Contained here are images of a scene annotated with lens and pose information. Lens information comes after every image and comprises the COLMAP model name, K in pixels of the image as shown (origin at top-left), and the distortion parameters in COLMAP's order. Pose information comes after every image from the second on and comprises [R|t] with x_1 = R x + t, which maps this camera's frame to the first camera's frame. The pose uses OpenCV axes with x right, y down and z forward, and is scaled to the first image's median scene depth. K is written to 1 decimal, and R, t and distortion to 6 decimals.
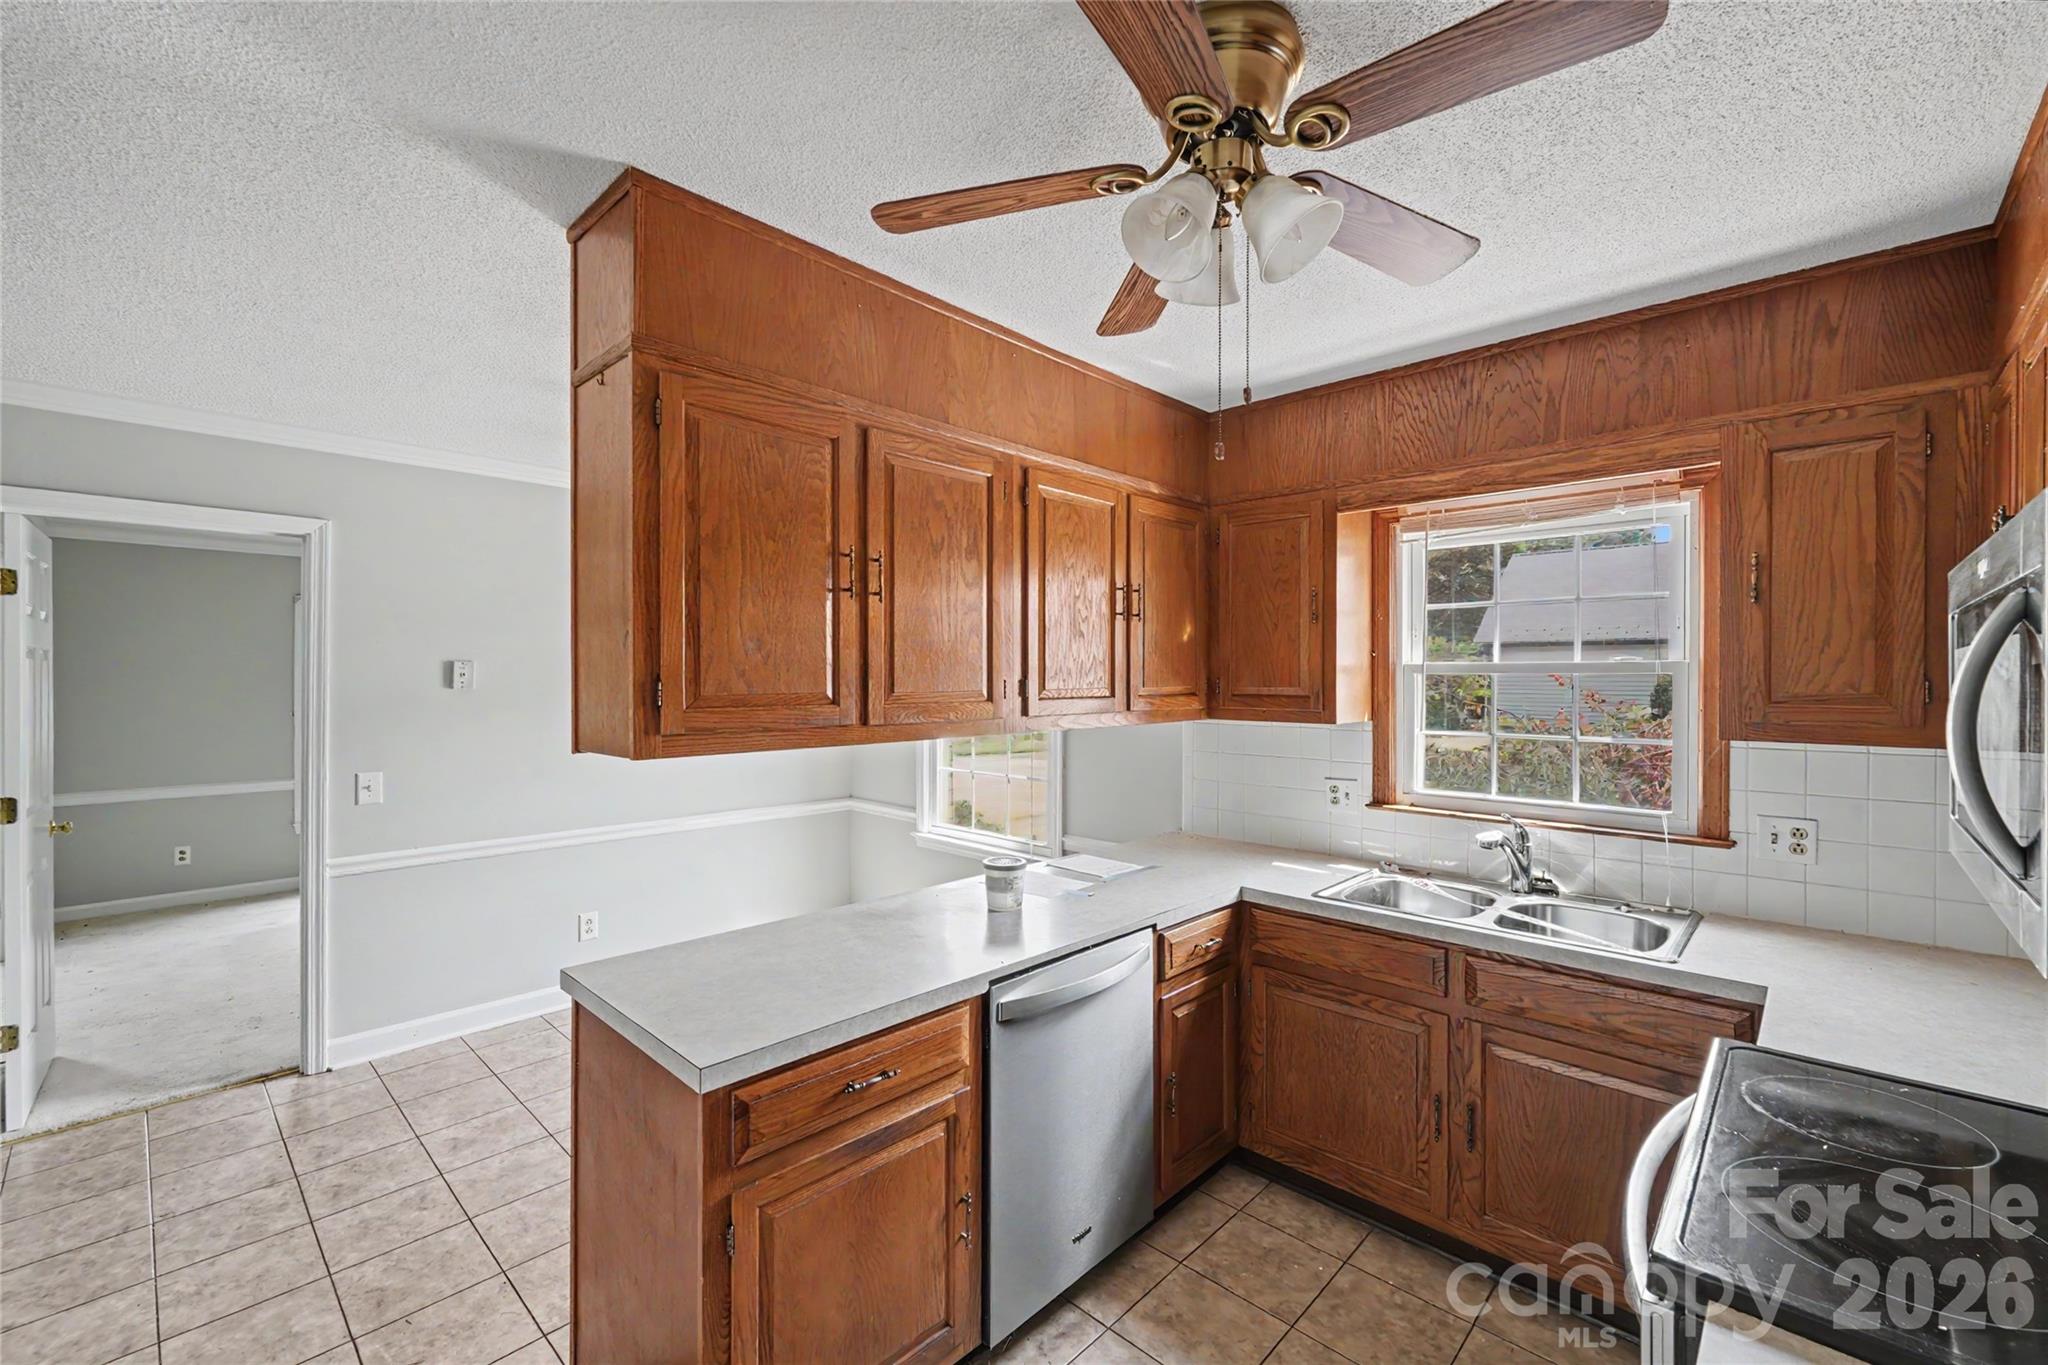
lens RADIAL K [[849.1, 0, 1012.3], [0, 849.1, 680.1], [0, 0, 1]] dist [0.000633, -0.000532]
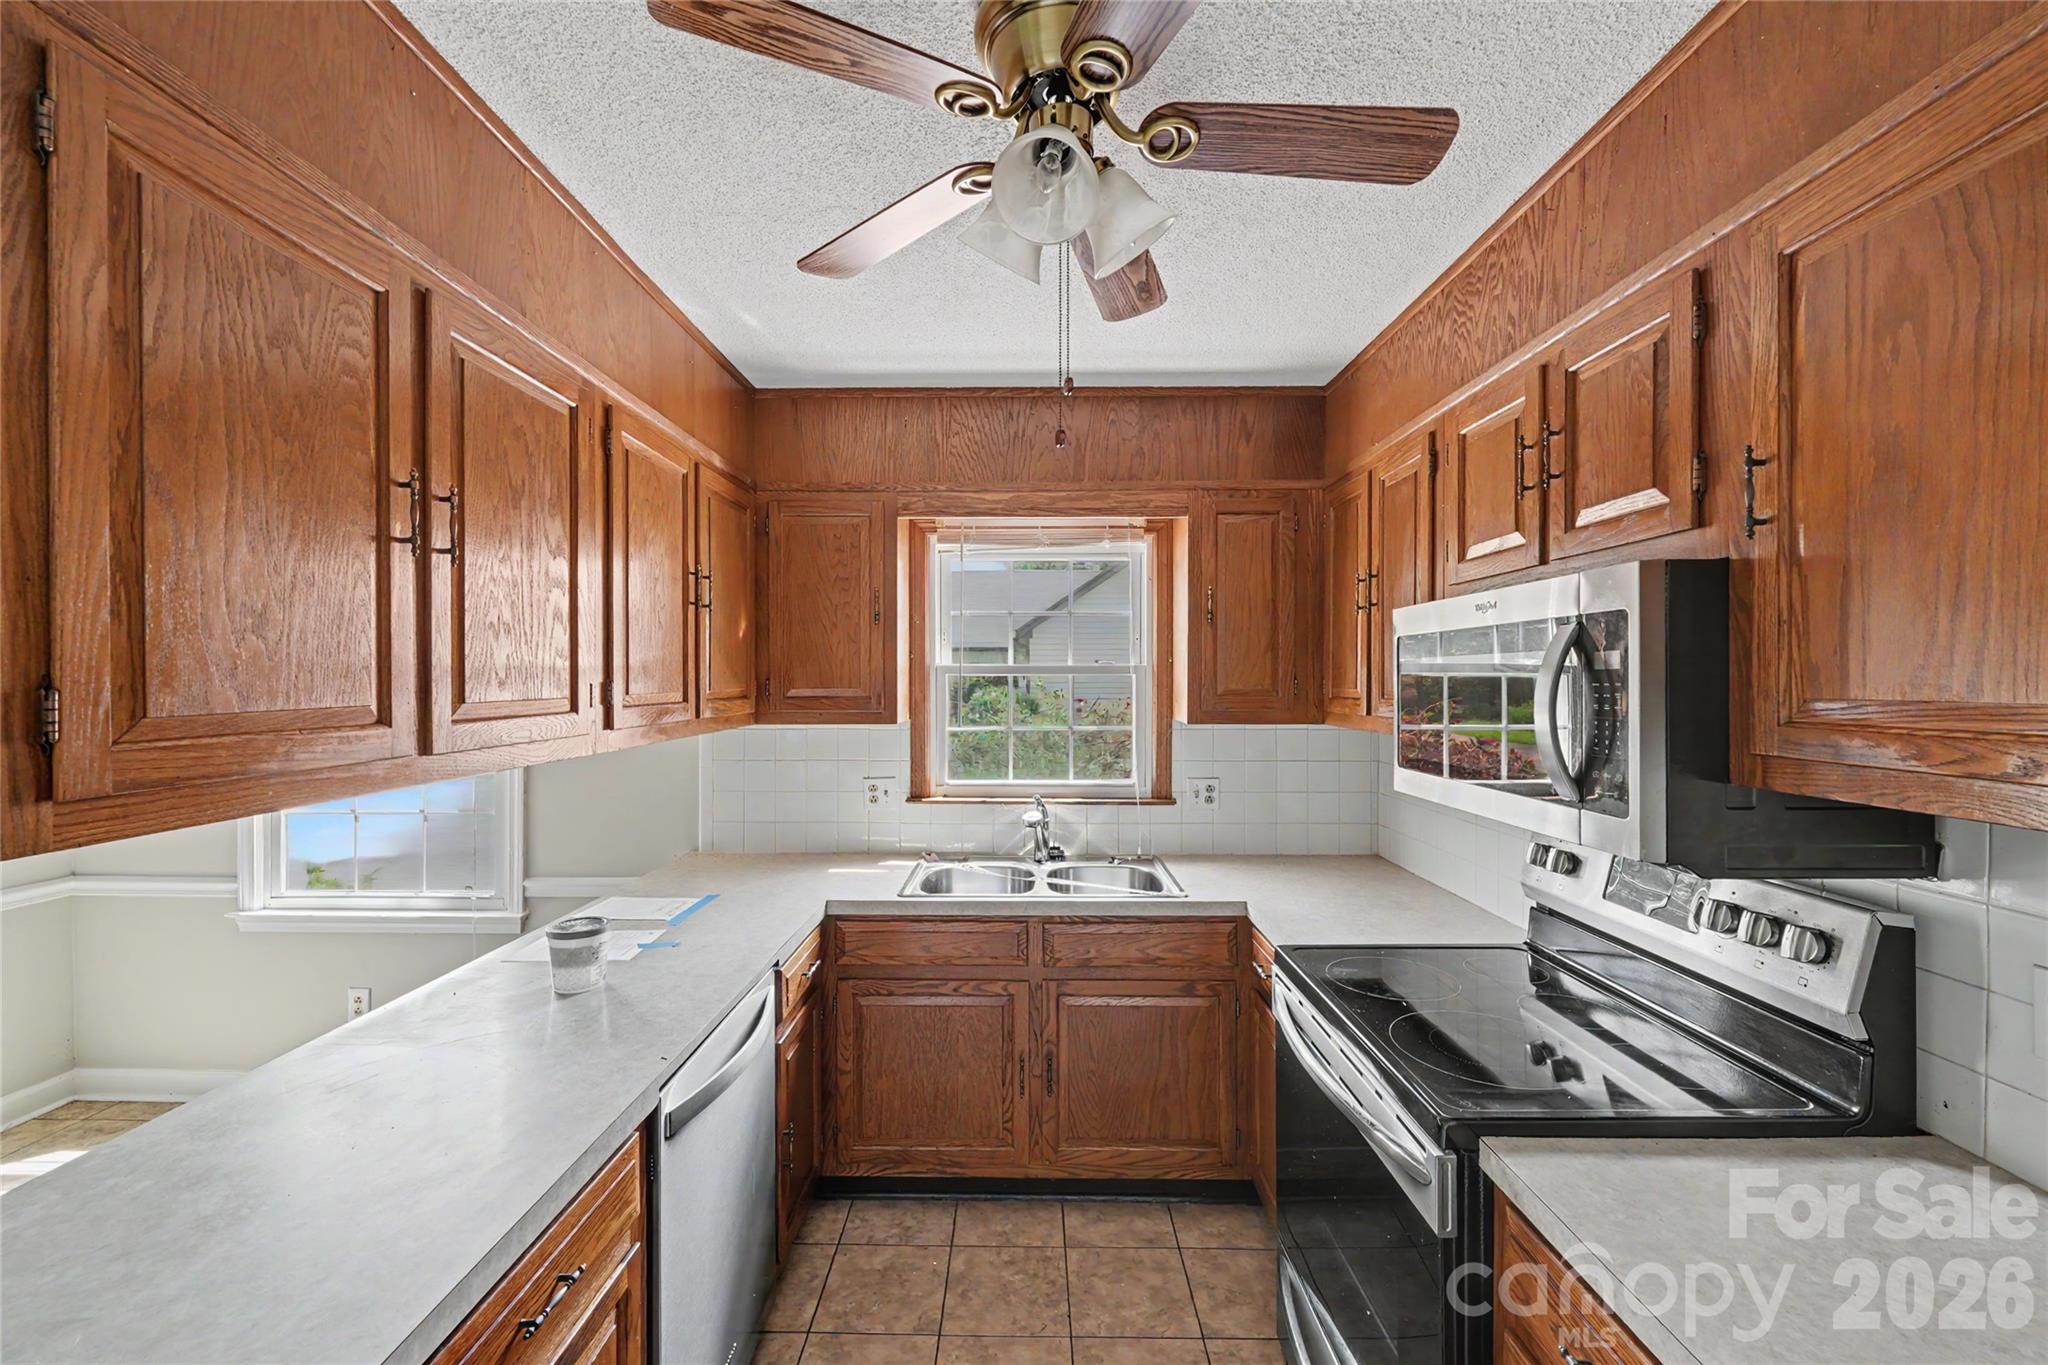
lens RADIAL K [[838.5, 0, 1017.9], [0, 838.5, 680.7], [0, 0, 1]] dist [0.000899, -0.000670]
pose [[0.728494, -0.004983, 0.685034, -0.233596], [0.005137, 0.999985, 0.001811, -0.001326], [-0.685032, 0.002200, 0.728509, 0.195031]]
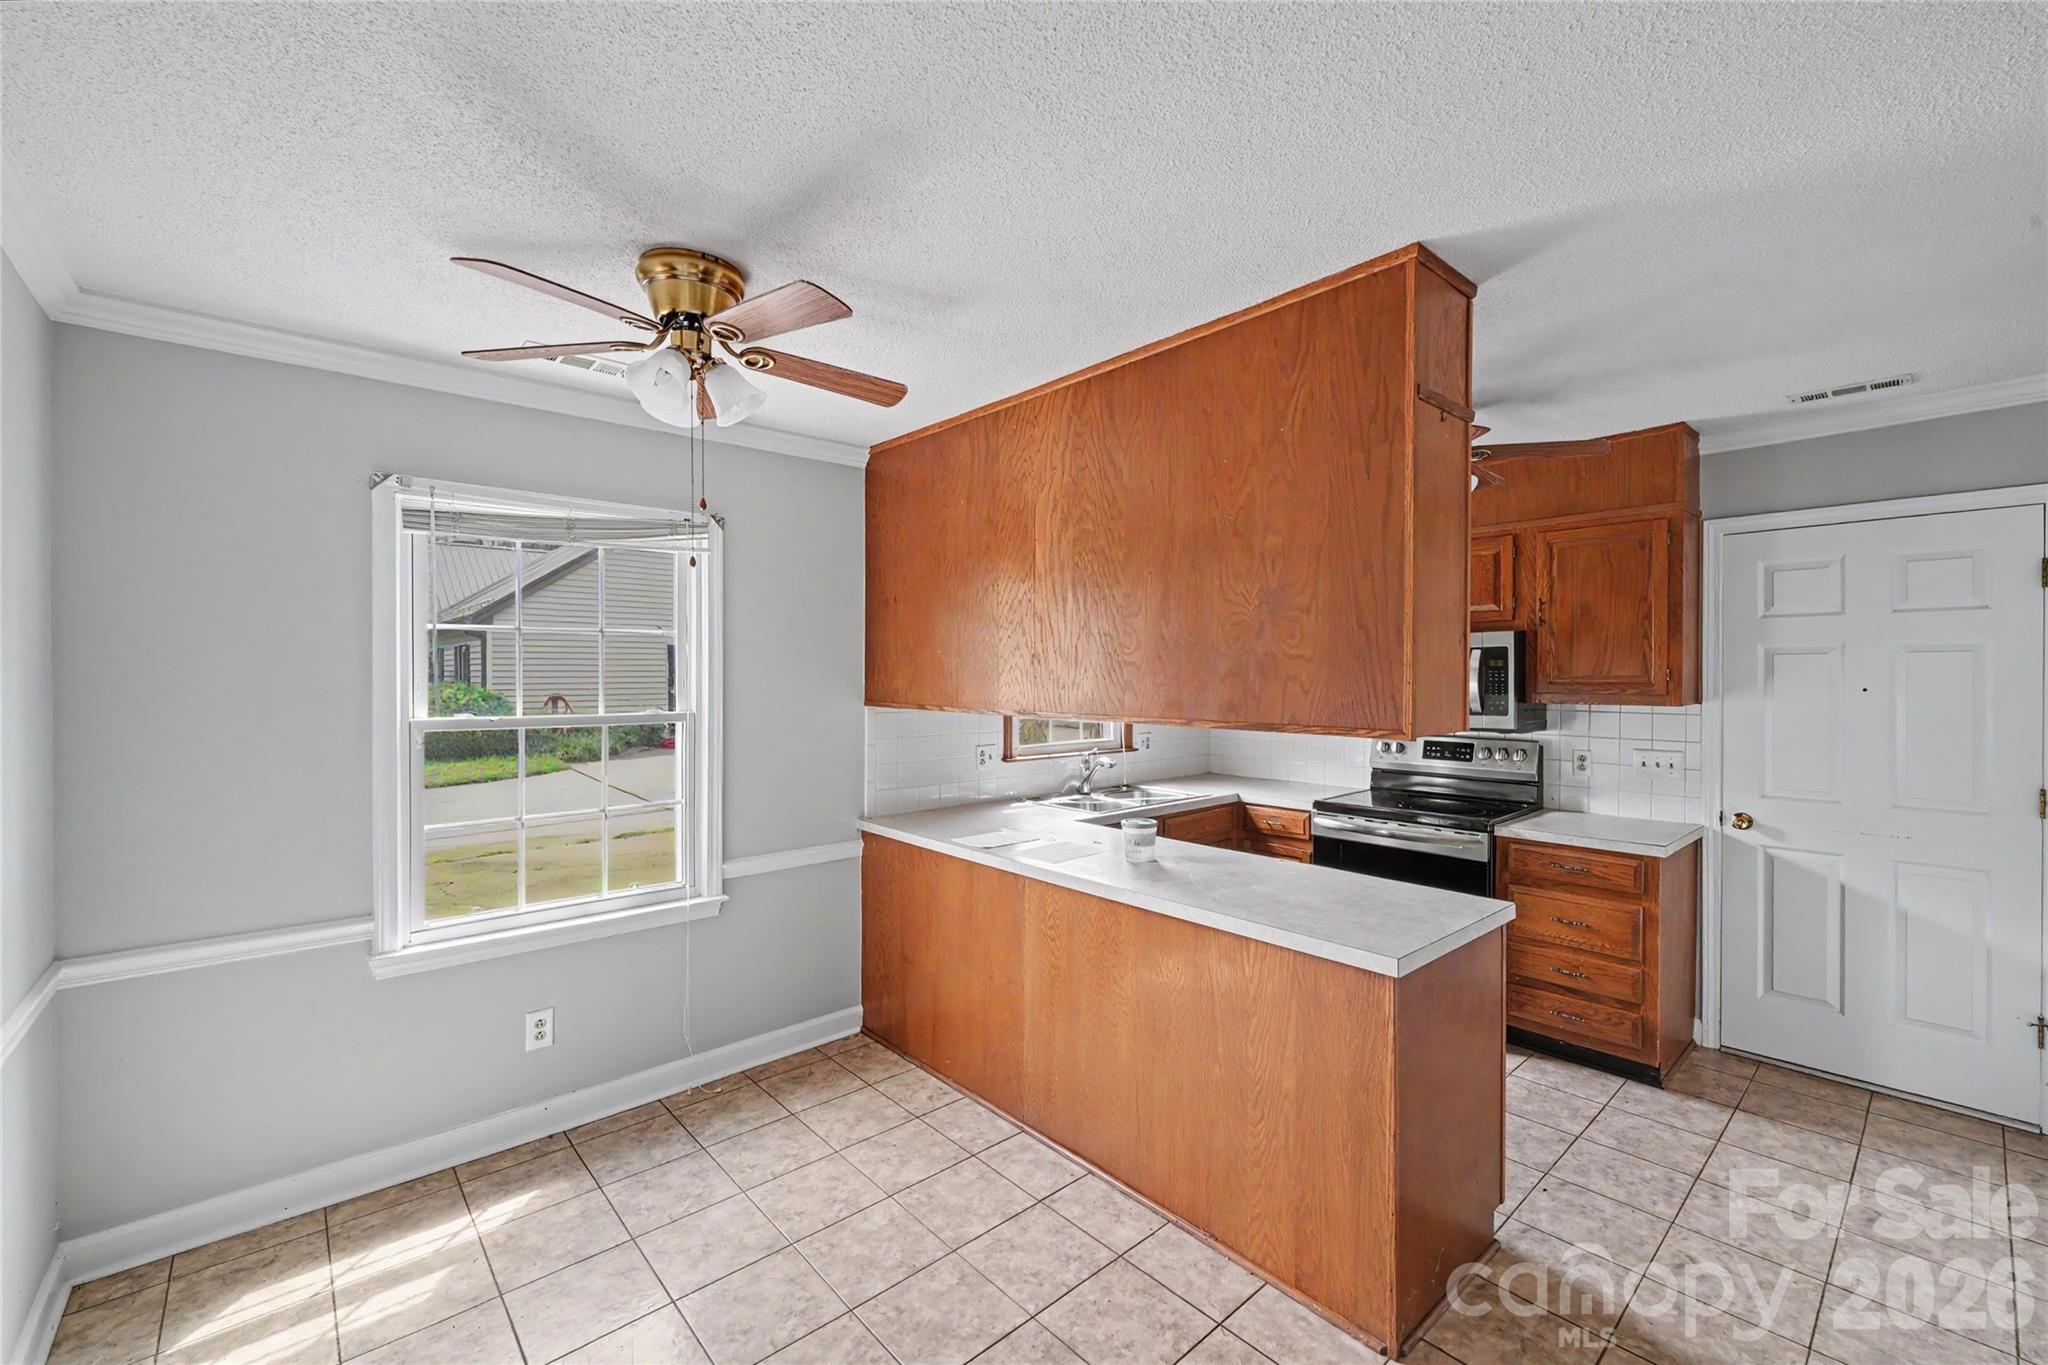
lens RADIAL K [[838.5, 0, 1017.9], [0, 838.5, 680.7], [0, 0, 1]] dist [0.000899, -0.000670]
pose [[0.084143, -0.011382, 0.996389, -1.215184], [0.007004, 0.999917, 0.010831, -0.001424], [-0.996429, 0.006067, 0.084216, 1.073674]]
